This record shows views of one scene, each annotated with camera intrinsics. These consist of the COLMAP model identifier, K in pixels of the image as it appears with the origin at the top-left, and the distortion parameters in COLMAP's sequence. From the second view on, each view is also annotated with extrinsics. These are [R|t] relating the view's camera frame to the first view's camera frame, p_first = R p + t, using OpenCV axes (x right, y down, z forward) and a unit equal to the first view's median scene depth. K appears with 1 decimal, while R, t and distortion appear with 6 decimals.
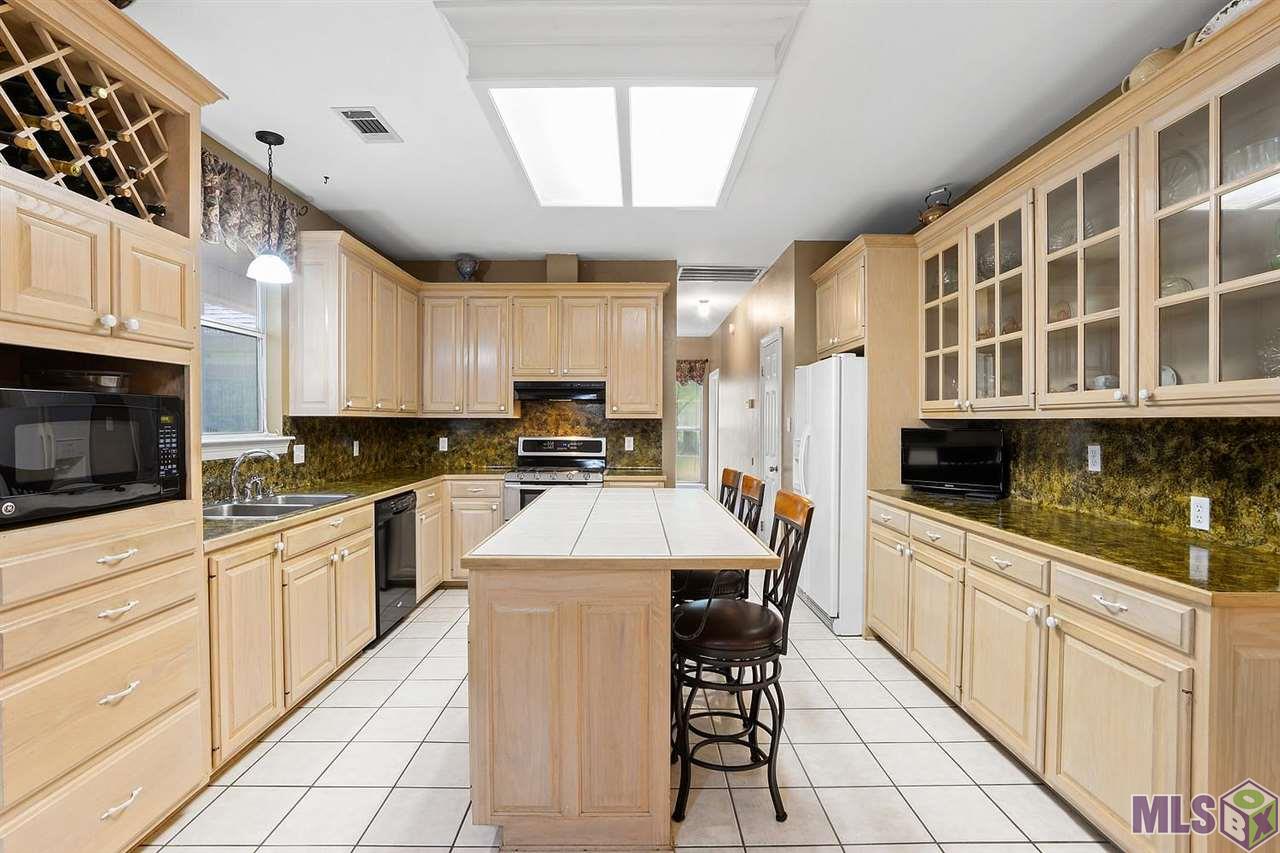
lens RADIAL K [[616.0, 0, 638.4], [0, 616.0, 430.6], [0, 0, 1]] dist [-0.052518, 0.022138]
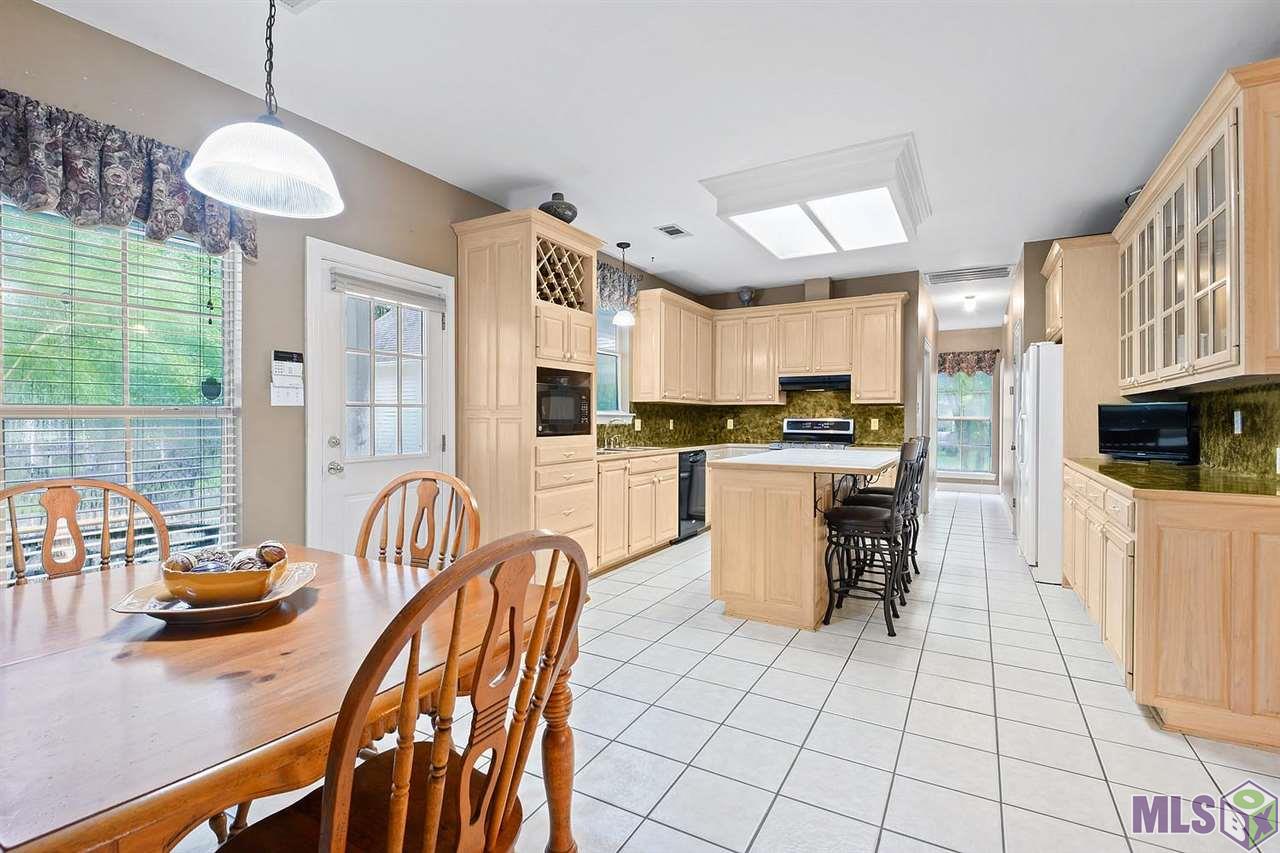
lens RADIAL K [[596.2, 0, 614.3], [0, 596.2, 422.9], [0, 0, 1]] dist [-0.000021, -0.000125]
pose [[0.851837, 0.003767, -0.523793, 0.248604], [-0.009475, 0.999921, -0.008218, 0.049355], [0.523721, 0.011963, 0.851806, -0.437037]]
